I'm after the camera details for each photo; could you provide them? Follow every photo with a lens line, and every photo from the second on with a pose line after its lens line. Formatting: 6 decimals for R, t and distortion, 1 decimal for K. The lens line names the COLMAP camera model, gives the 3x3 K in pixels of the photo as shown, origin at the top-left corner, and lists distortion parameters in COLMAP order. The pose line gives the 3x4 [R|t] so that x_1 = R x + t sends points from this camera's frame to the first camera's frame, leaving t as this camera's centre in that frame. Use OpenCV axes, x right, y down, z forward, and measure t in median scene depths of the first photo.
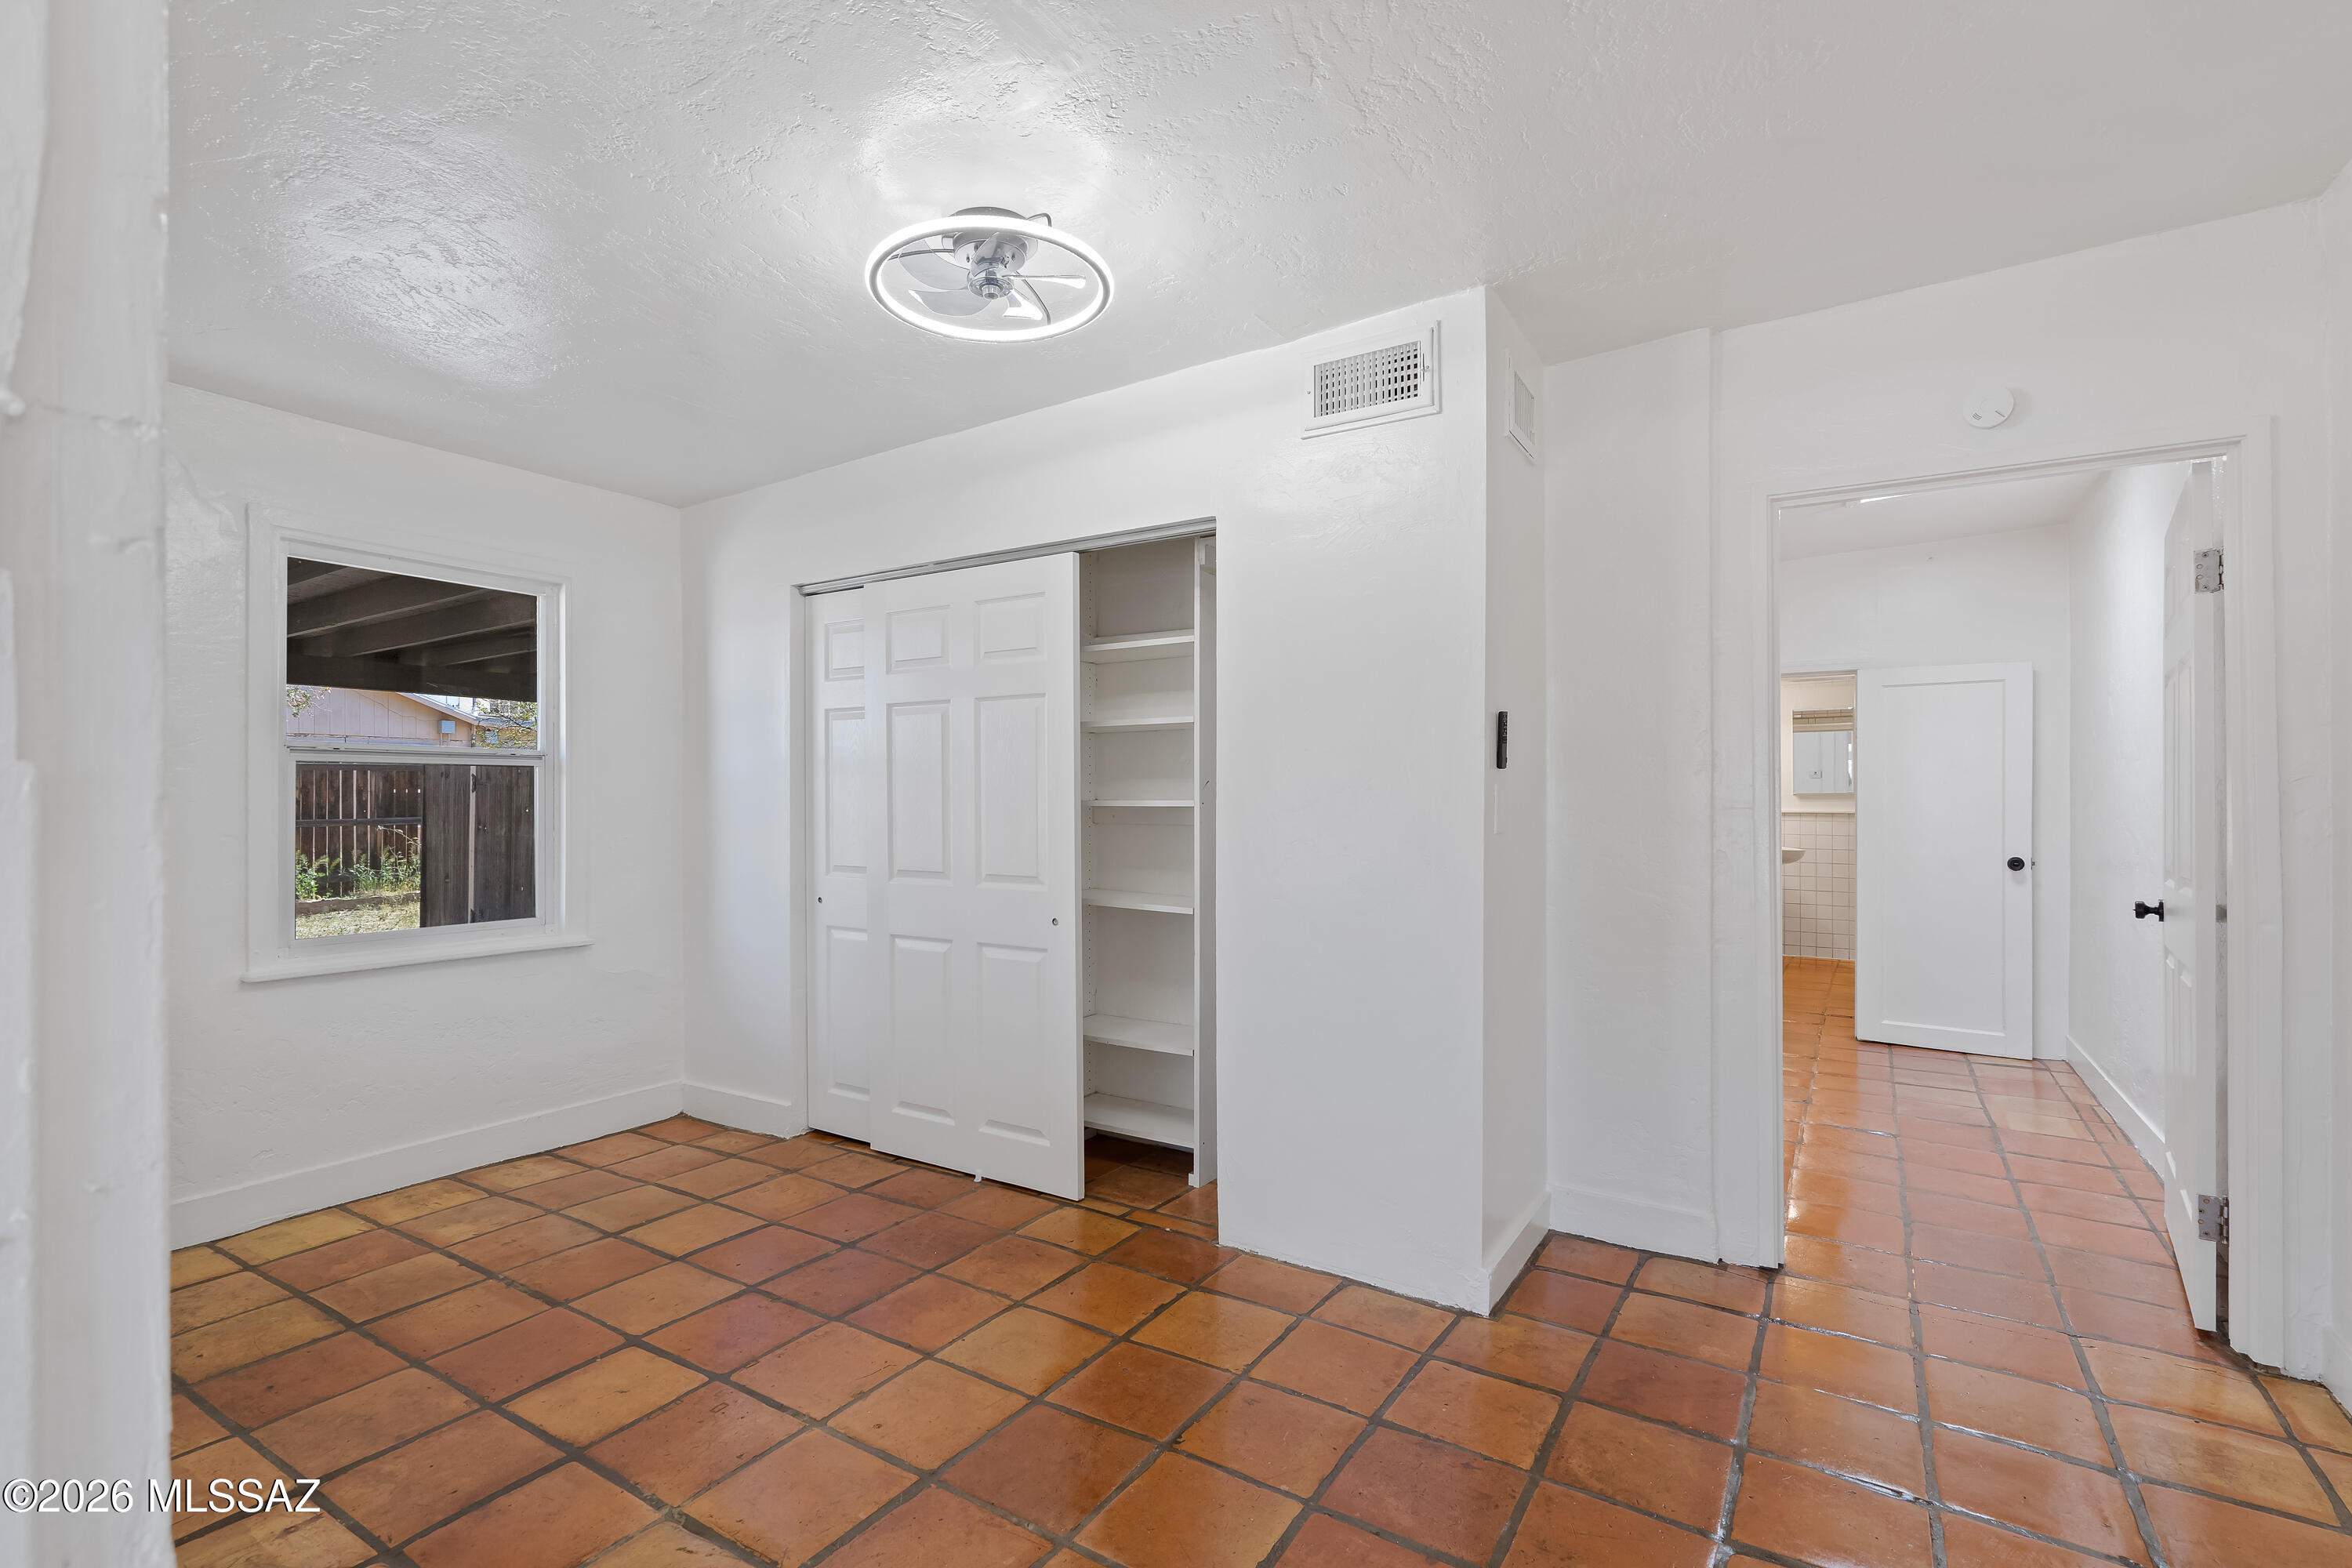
lens RADIAL K [[1103.3, 0, 1172.3], [0, 1103.3, 789.8], [0, 0, 1]] dist [-0.006388, 0.002348]
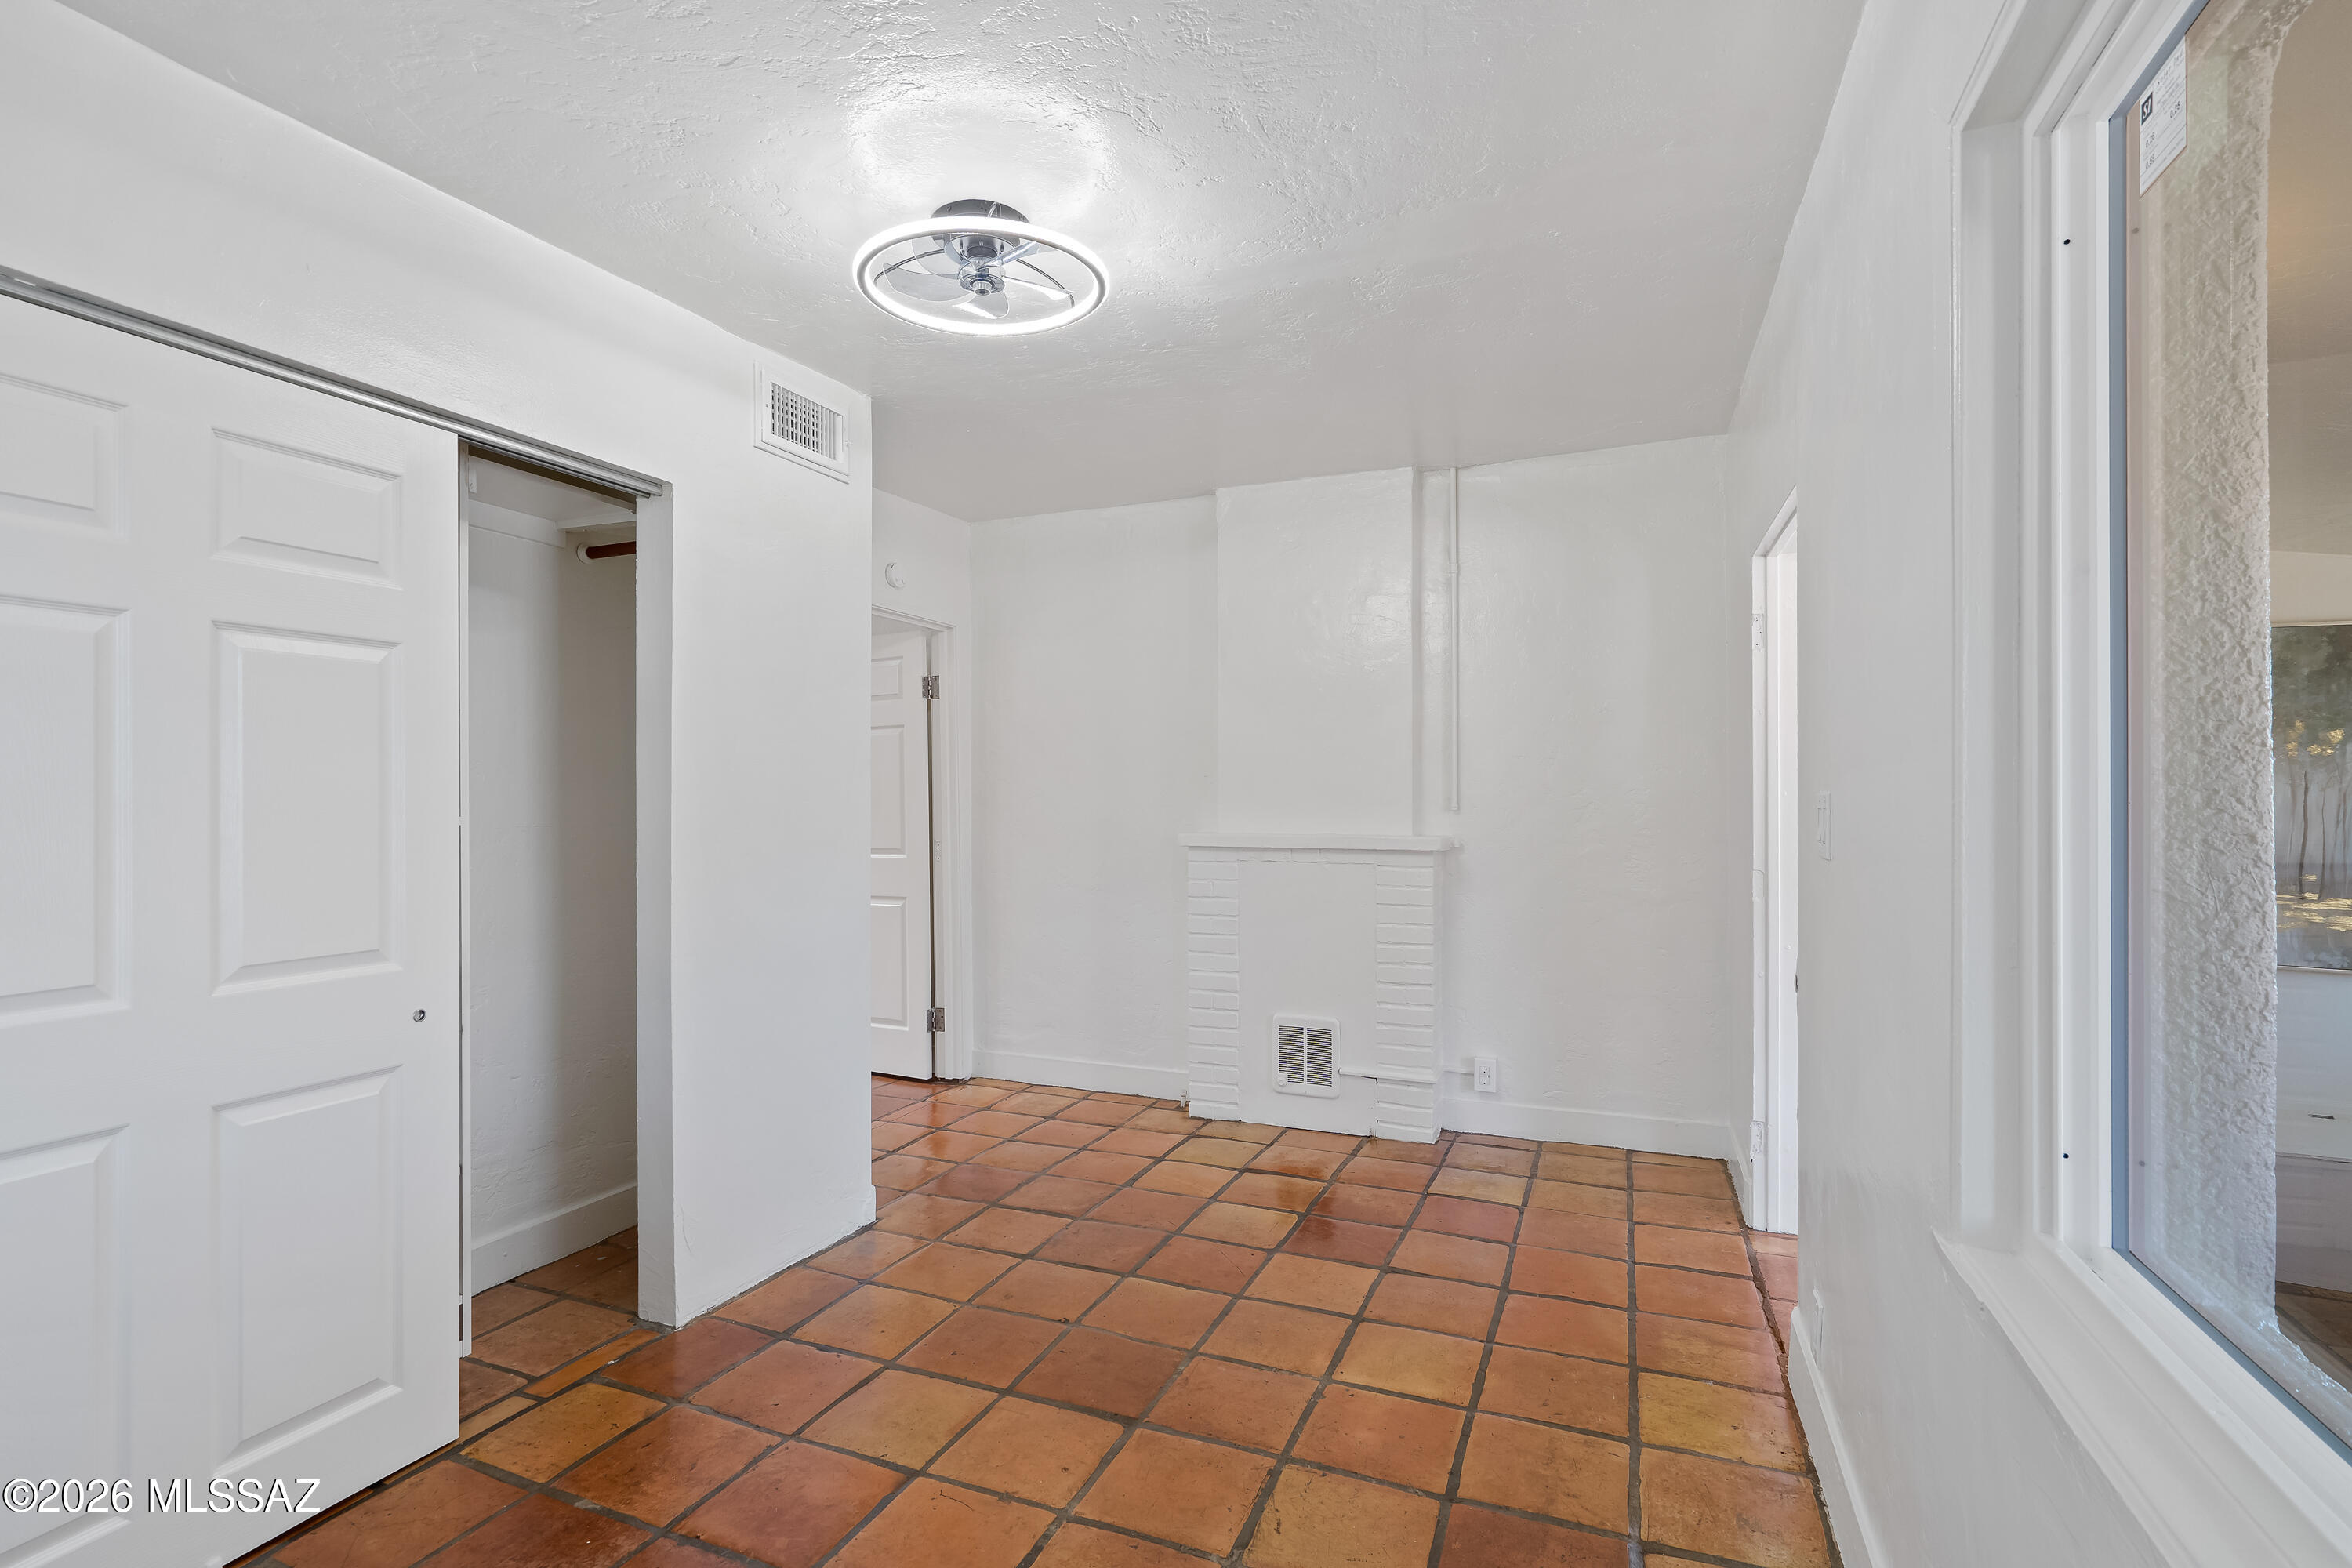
lens RADIAL K [[1103.3, 0, 1176.3], [0, 1103.3, 789.2], [0, 0, 1]] dist [-0.006388, 0.002348]
pose [[-0.177825, 0.007501, 0.984034, -0.971512], [0.005226, 0.999964, -0.006678, -0.001227], [-0.984048, 0.003955, -0.177858, 0.851419]]
